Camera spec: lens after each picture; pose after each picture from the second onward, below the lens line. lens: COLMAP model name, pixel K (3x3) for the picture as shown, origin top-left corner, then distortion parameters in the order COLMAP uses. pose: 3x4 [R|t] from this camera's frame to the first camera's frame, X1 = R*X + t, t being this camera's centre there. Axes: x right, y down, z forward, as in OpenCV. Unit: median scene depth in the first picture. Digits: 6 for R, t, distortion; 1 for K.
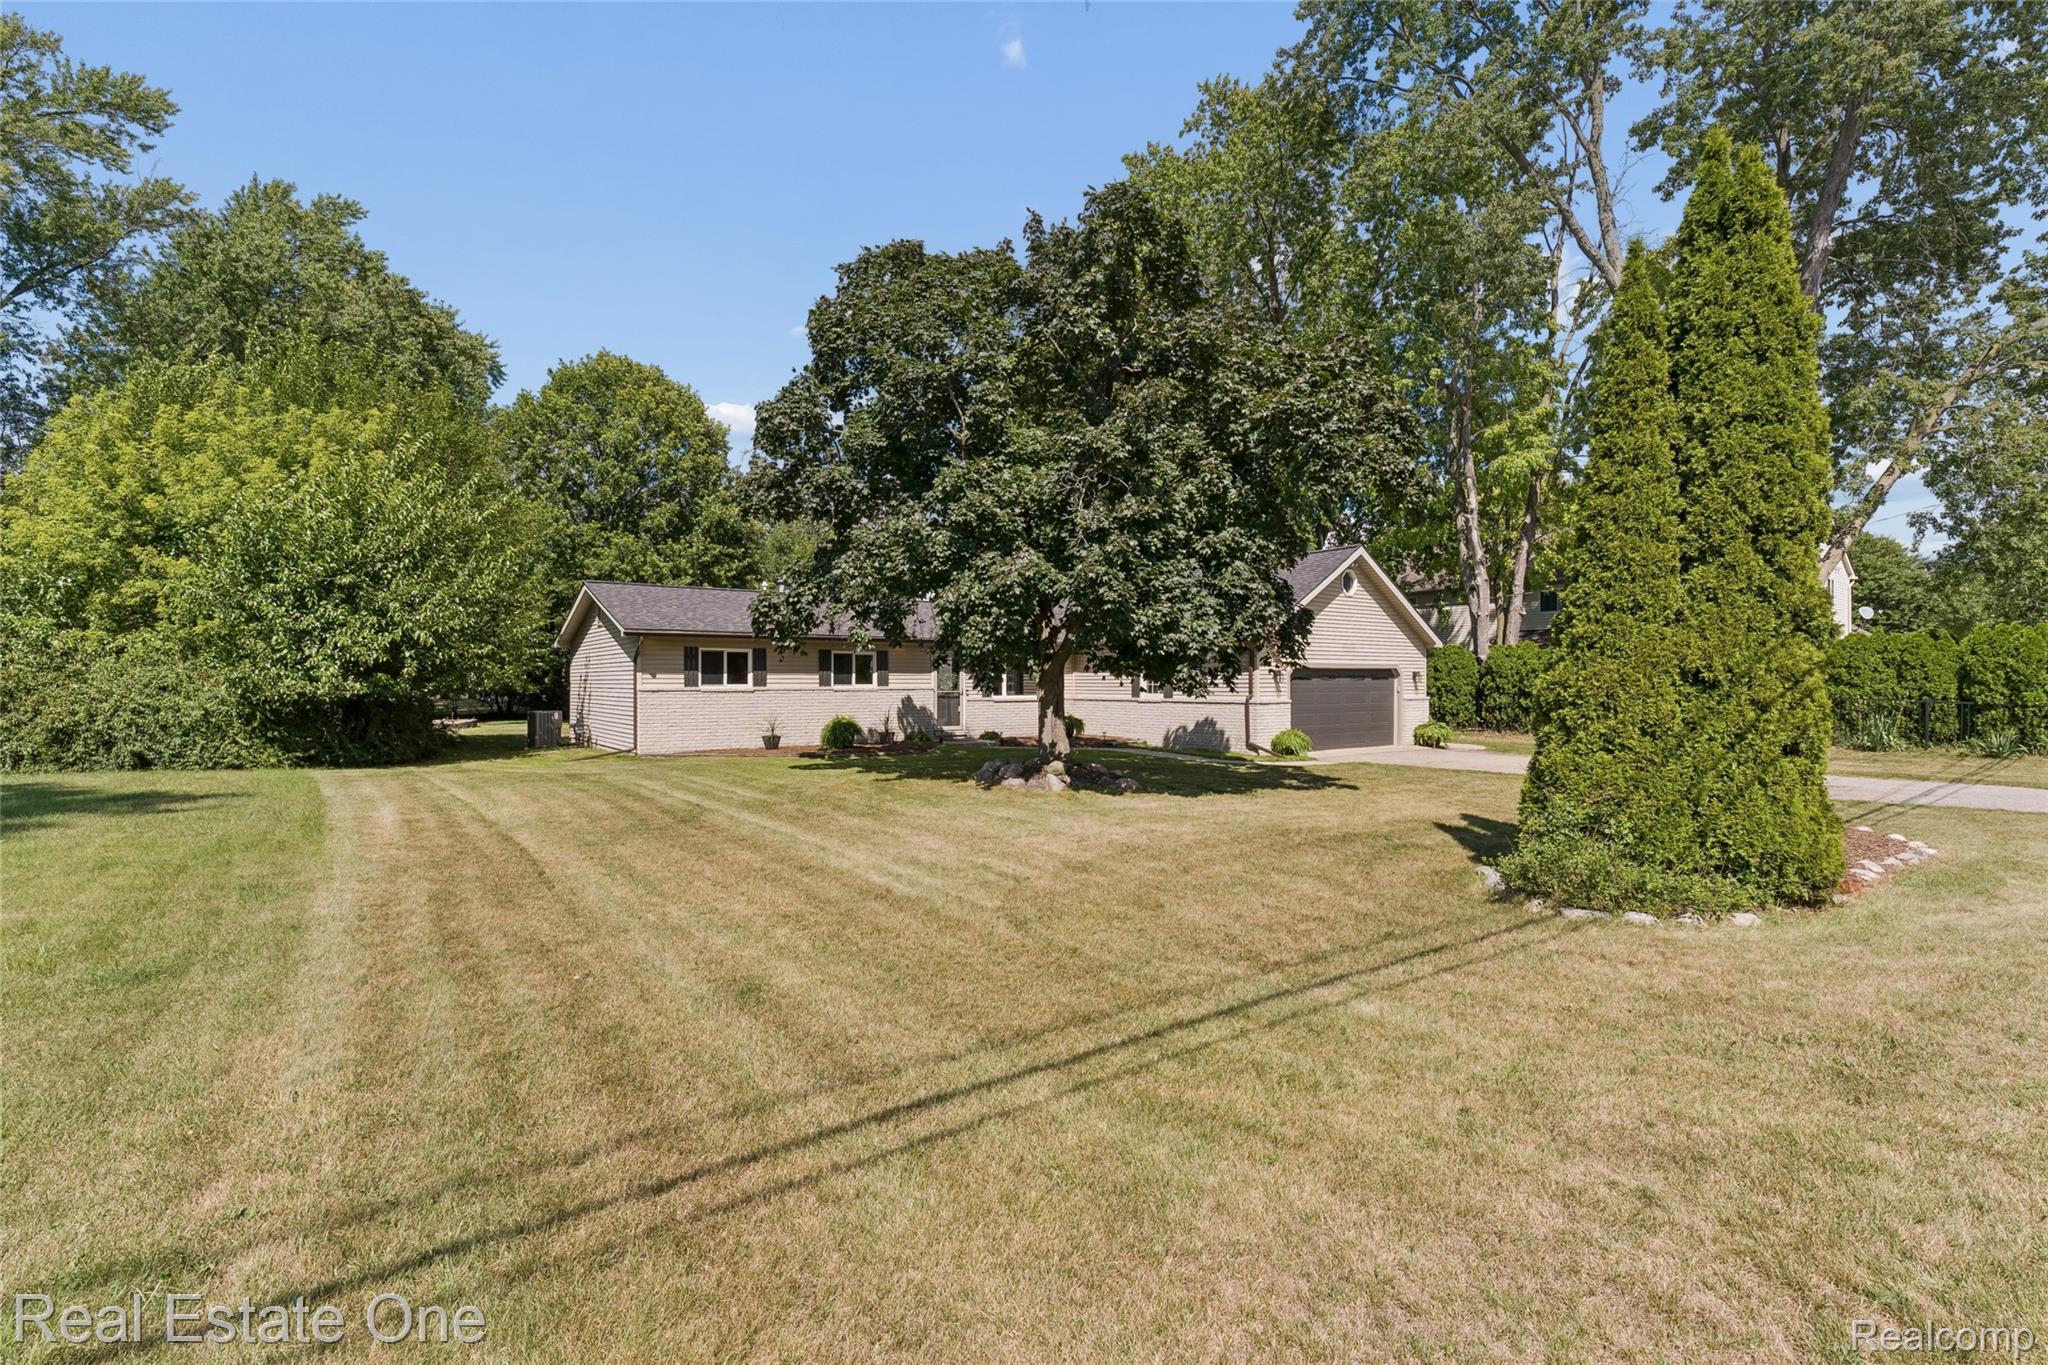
lens RADIAL K [[935.1, 0, 1034.5], [0, 935.1, 657.2], [0, 0, 1]] dist [-0.000010, -0.000028]
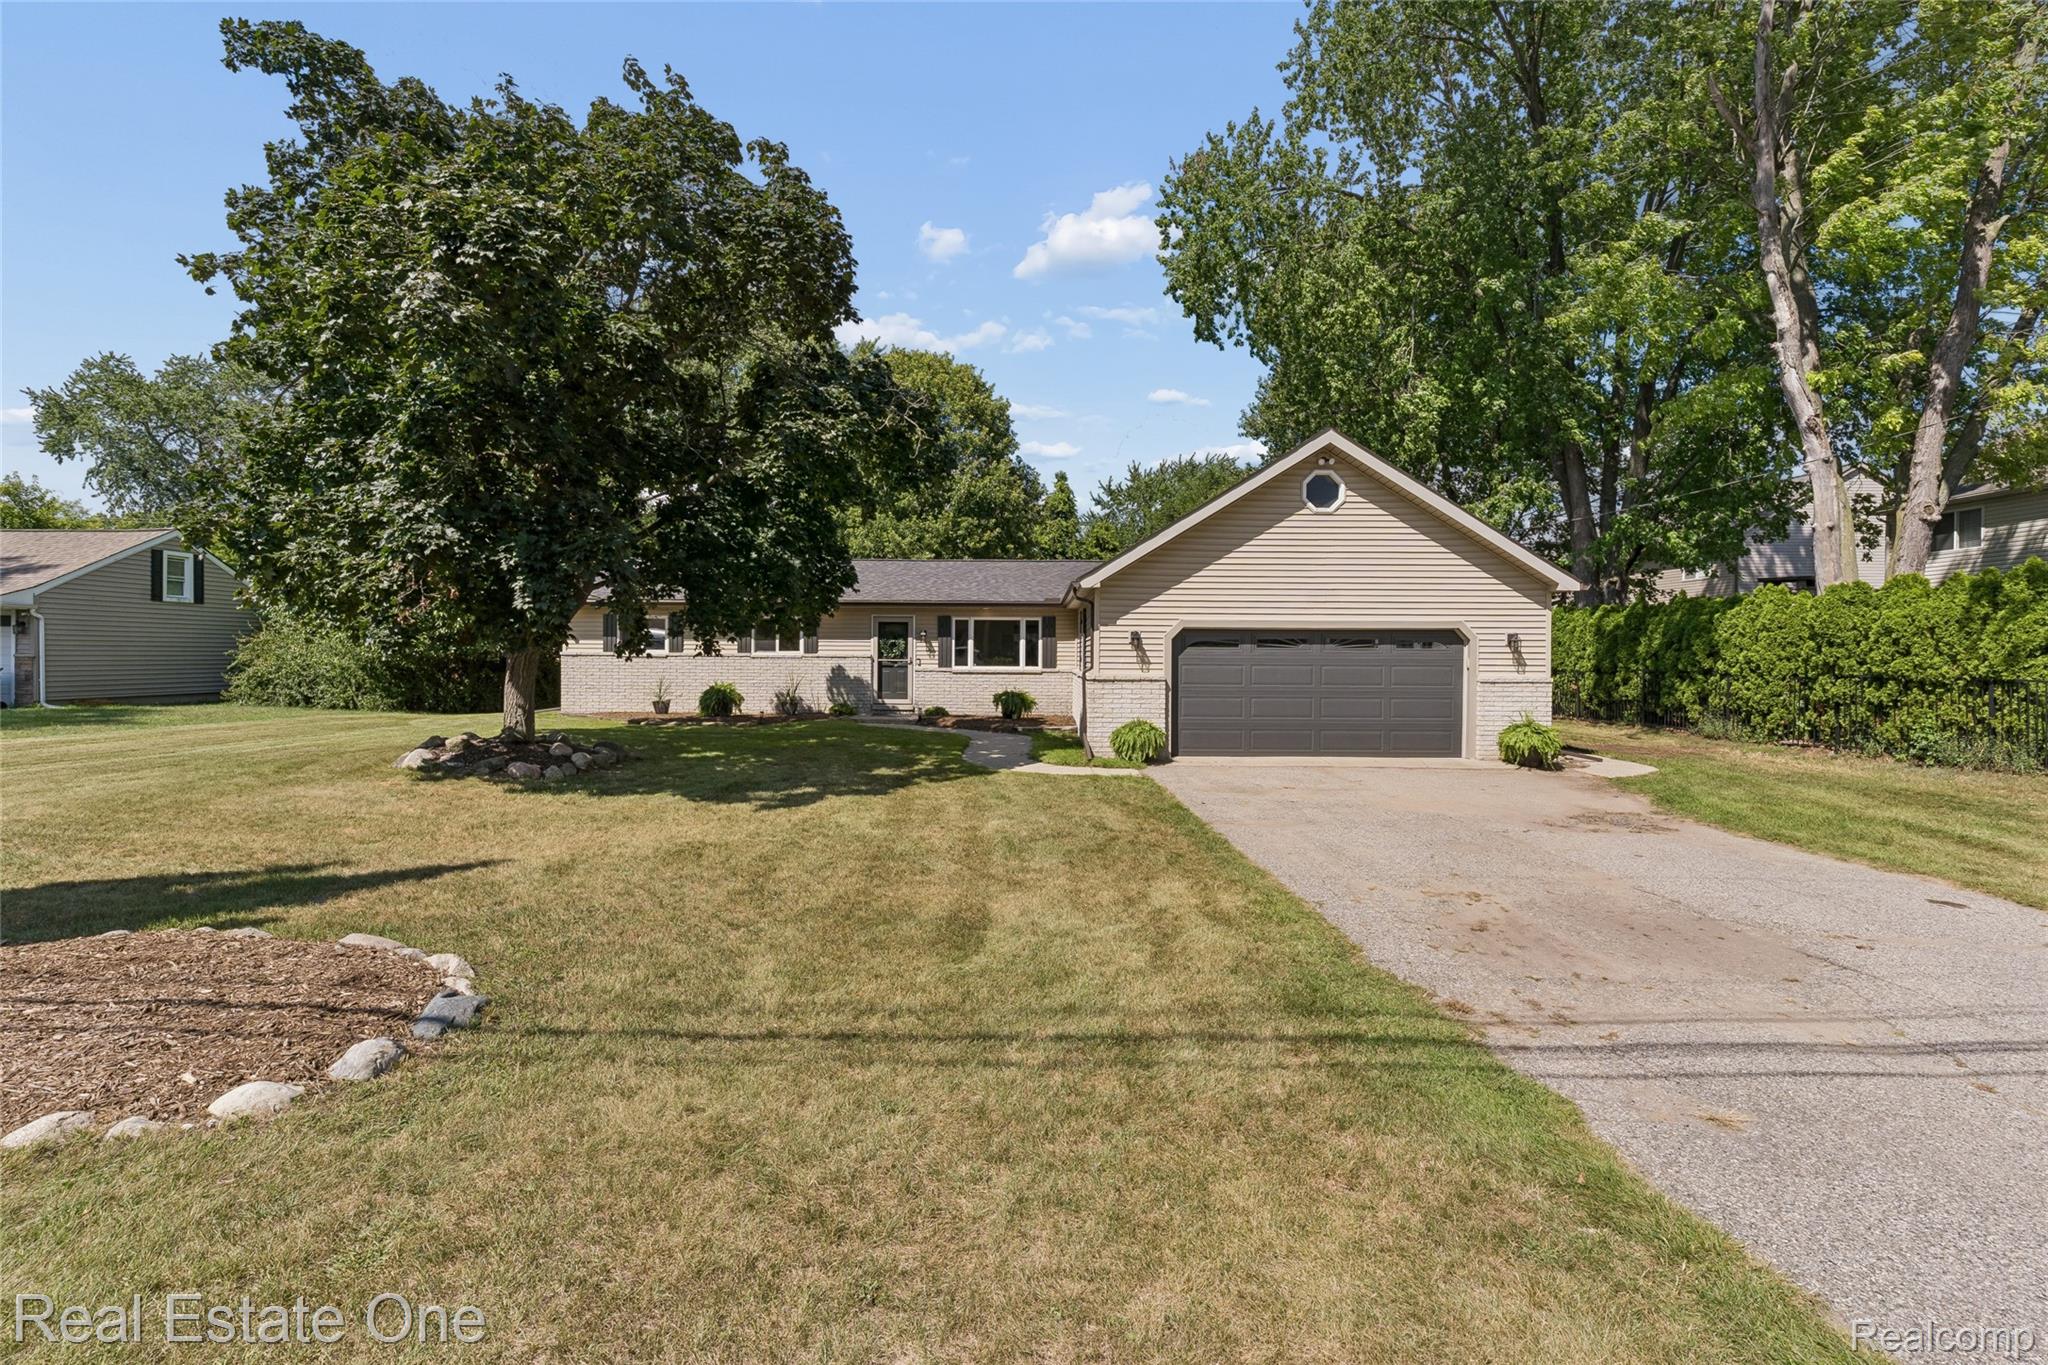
lens RADIAL K [[925.3, 0, 1021.7], [0, 925.3, 642.8], [0, 0, 1]] dist [0.001912, 0.000391]
pose [[0.791539, -0.001796, -0.611116, 0.551785], [0.009842, 0.999903, 0.009810, 0.013262], [0.611040, -0.013779, 0.791480, 0.392688]]
